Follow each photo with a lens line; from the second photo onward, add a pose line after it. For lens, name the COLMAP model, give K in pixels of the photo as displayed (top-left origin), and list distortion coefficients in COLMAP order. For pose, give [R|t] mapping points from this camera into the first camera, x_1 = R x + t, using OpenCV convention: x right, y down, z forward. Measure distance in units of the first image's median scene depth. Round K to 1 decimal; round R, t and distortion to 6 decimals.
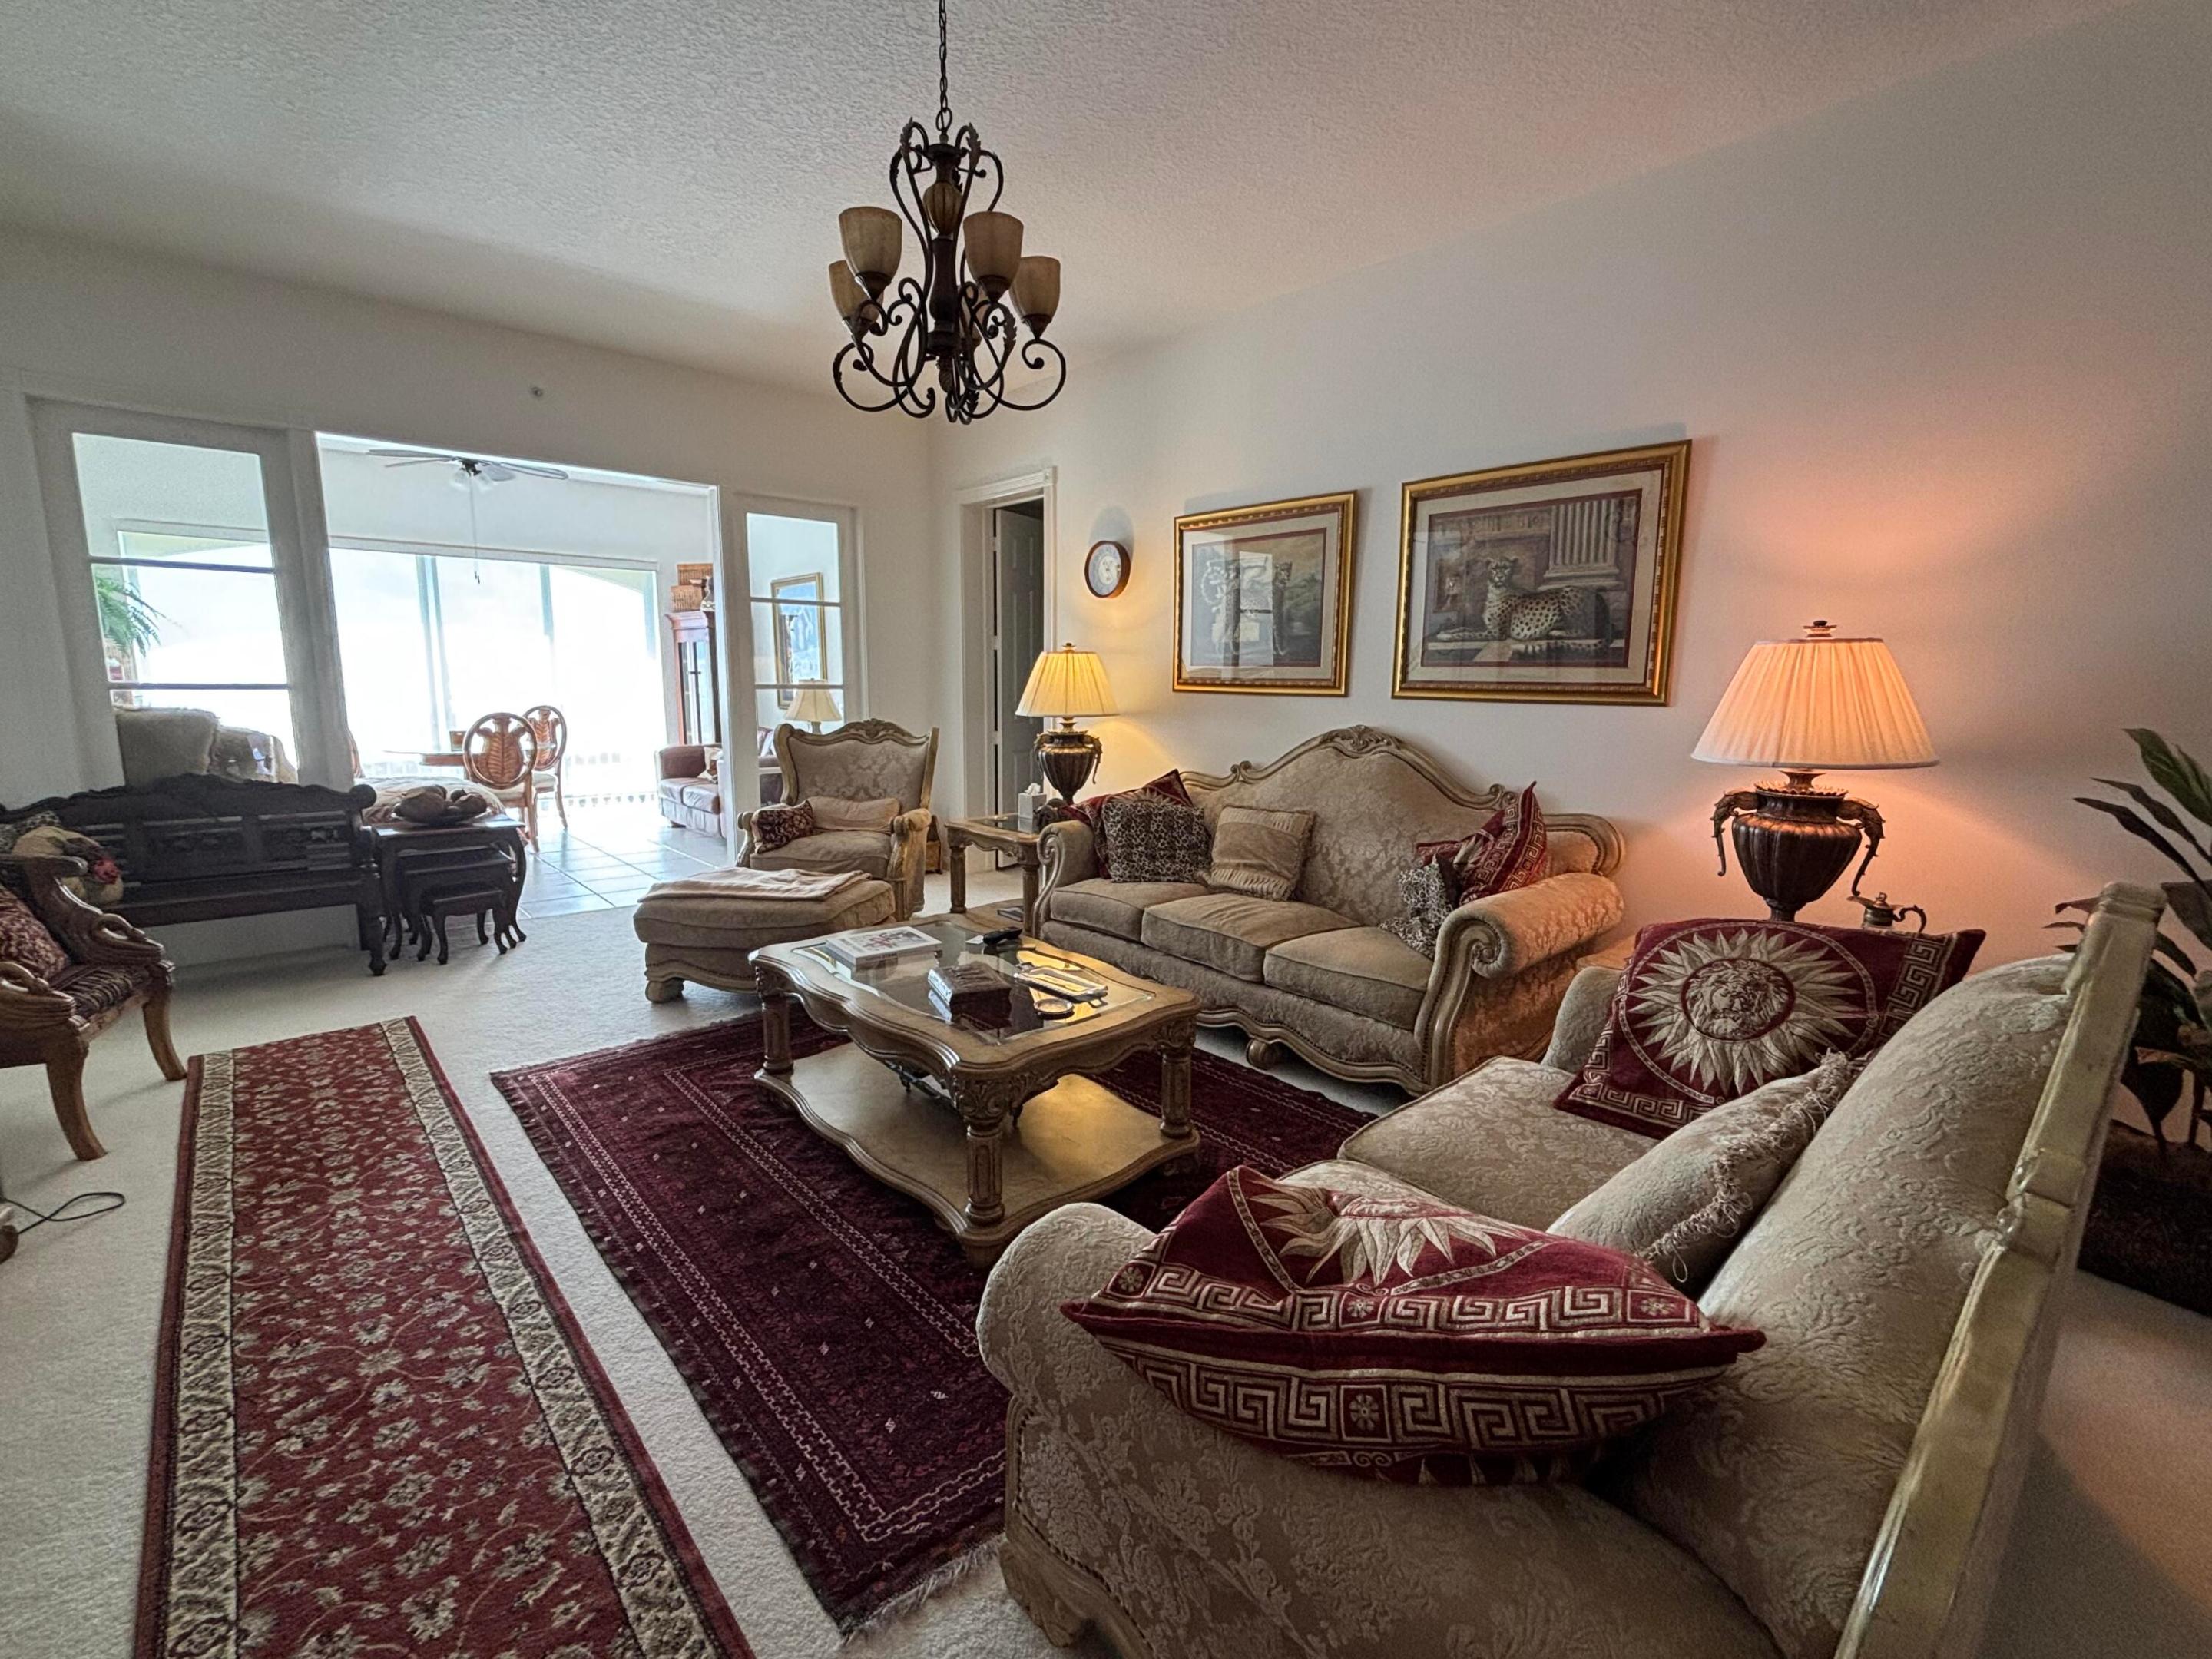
lens RADIAL K [[970.6, 0, 1103.2], [0, 970.6, 817.8], [0, 0, 1]] dist [0.003350, -0.001267]
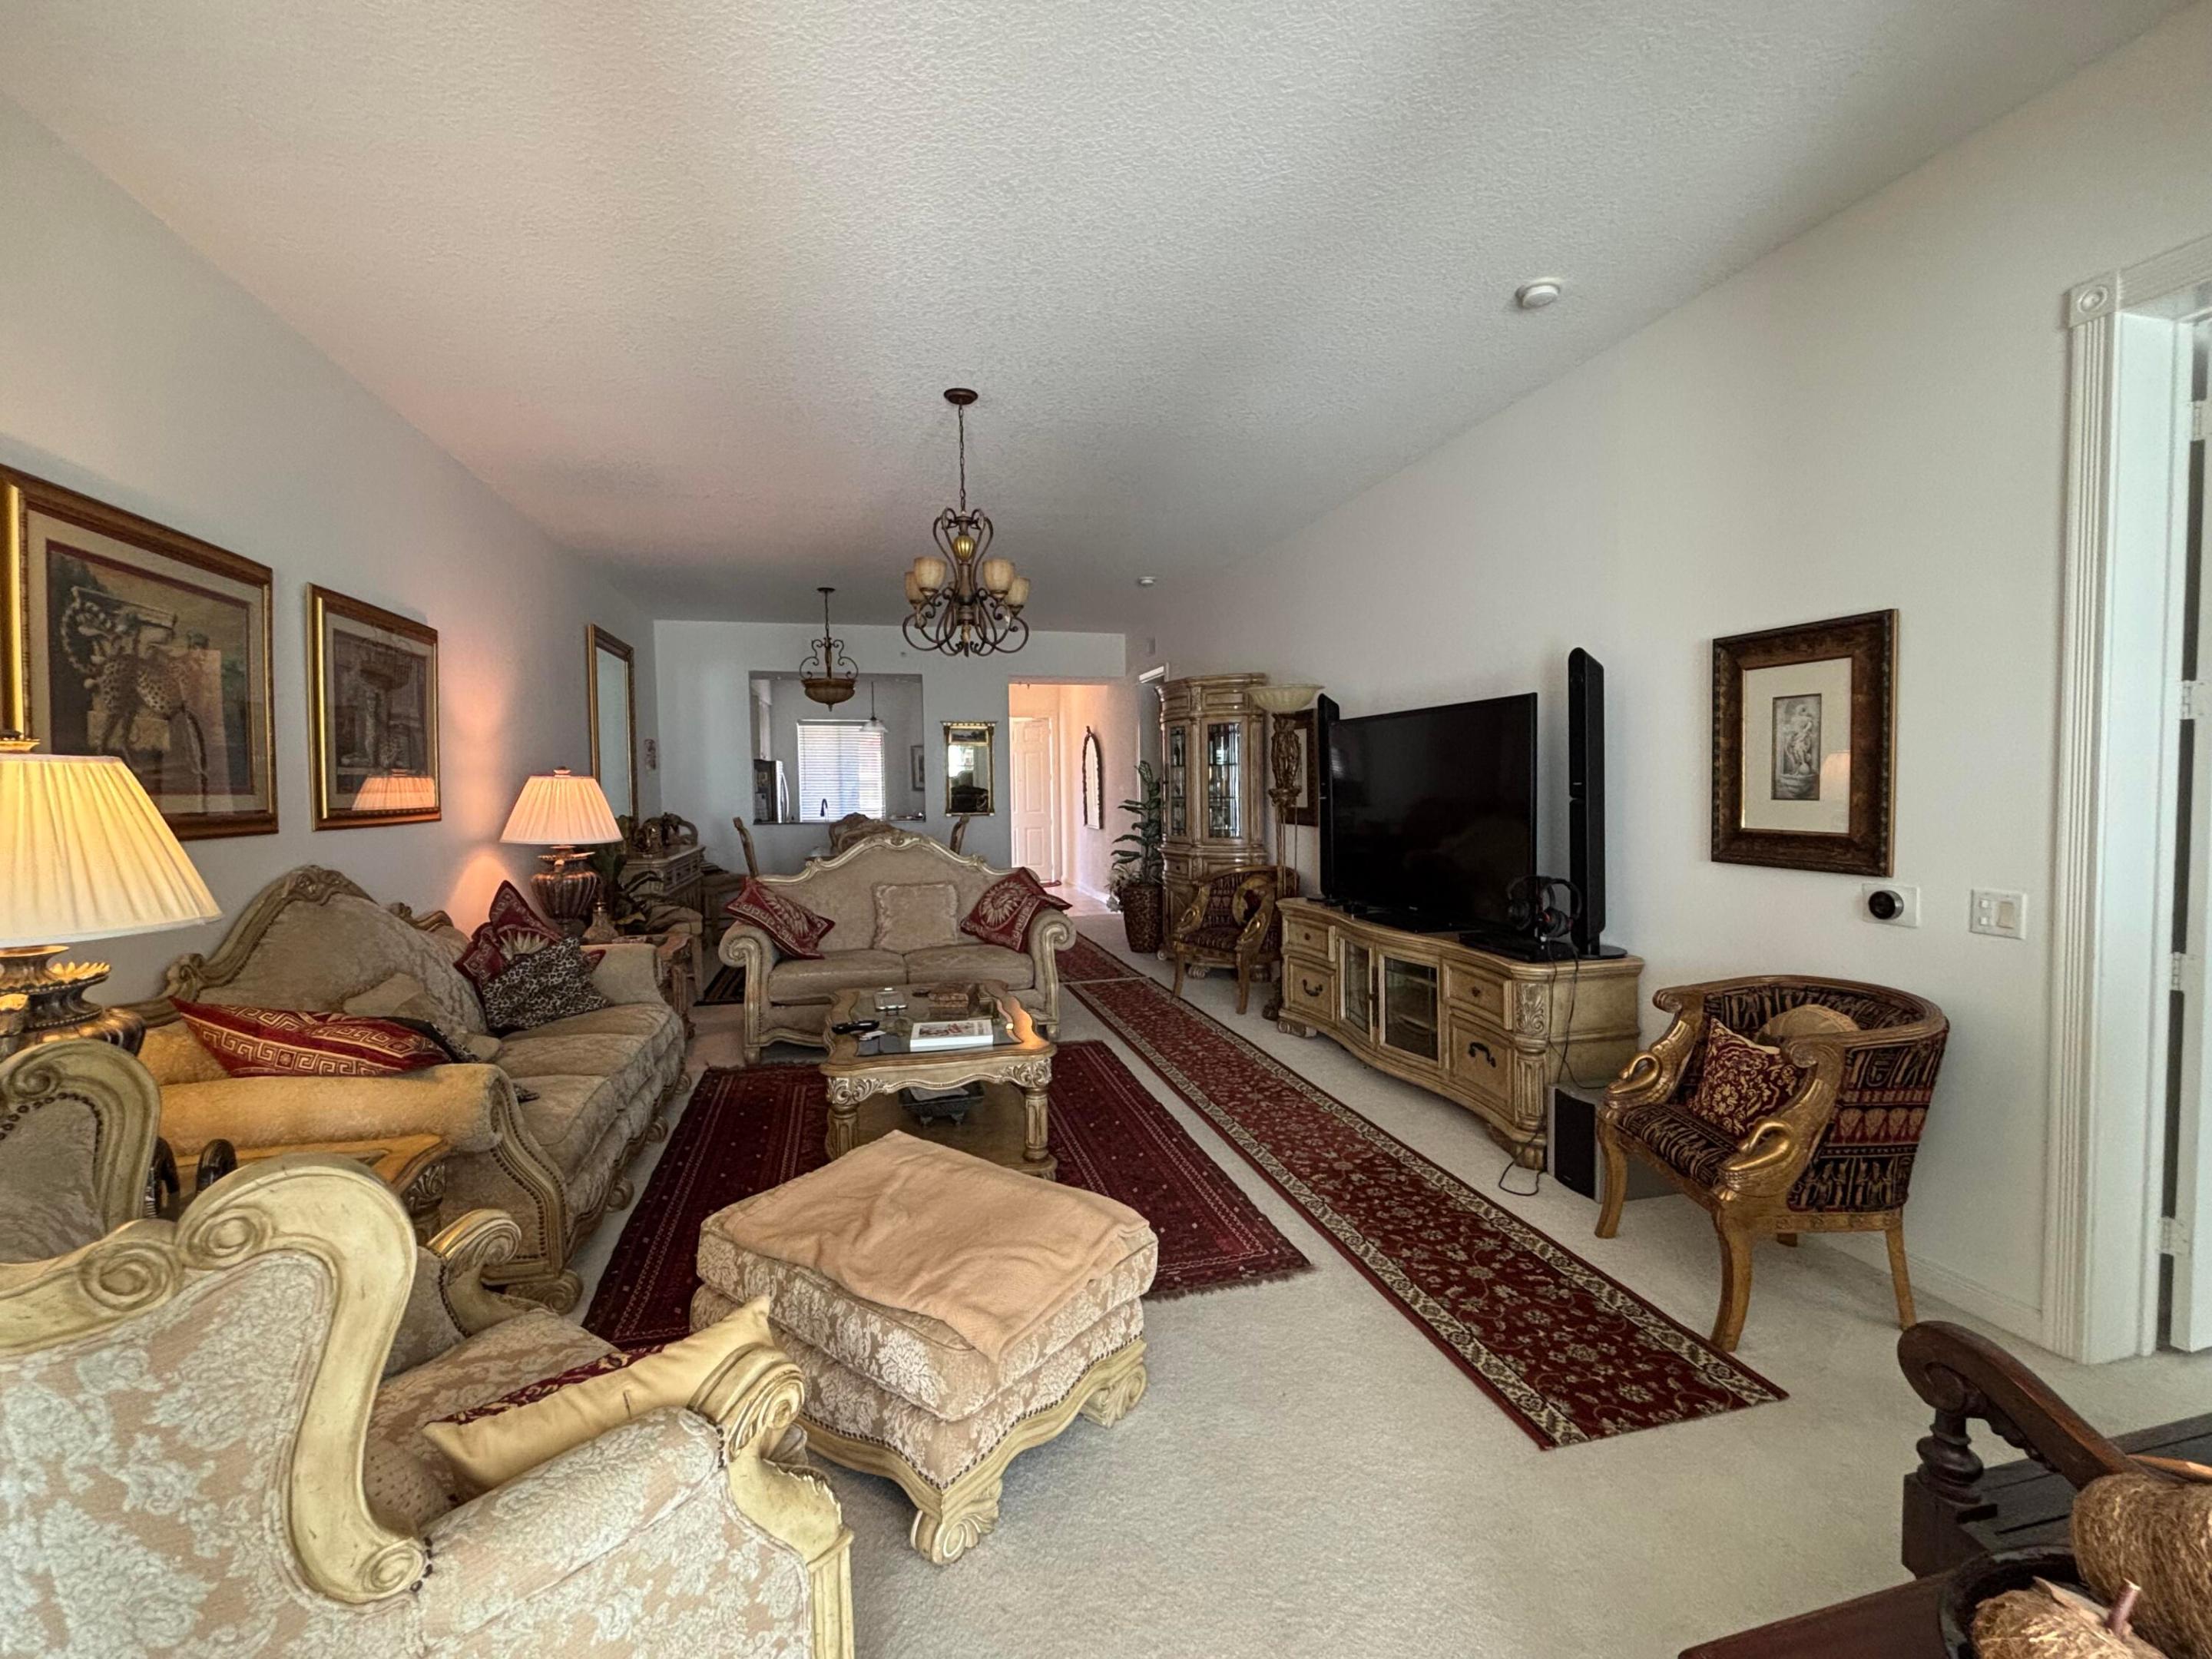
lens RADIAL K [[970.6, 0, 1107.8], [0, 970.6, 824.8], [0, 0, 1]] dist [0.003350, -0.001267]
pose [[-0.887847, -0.017282, 0.459814, -0.911657], [0.072169, 0.981697, 0.176246, -0.298759], [-0.454444, 0.189664, -0.870350, 1.867003]]
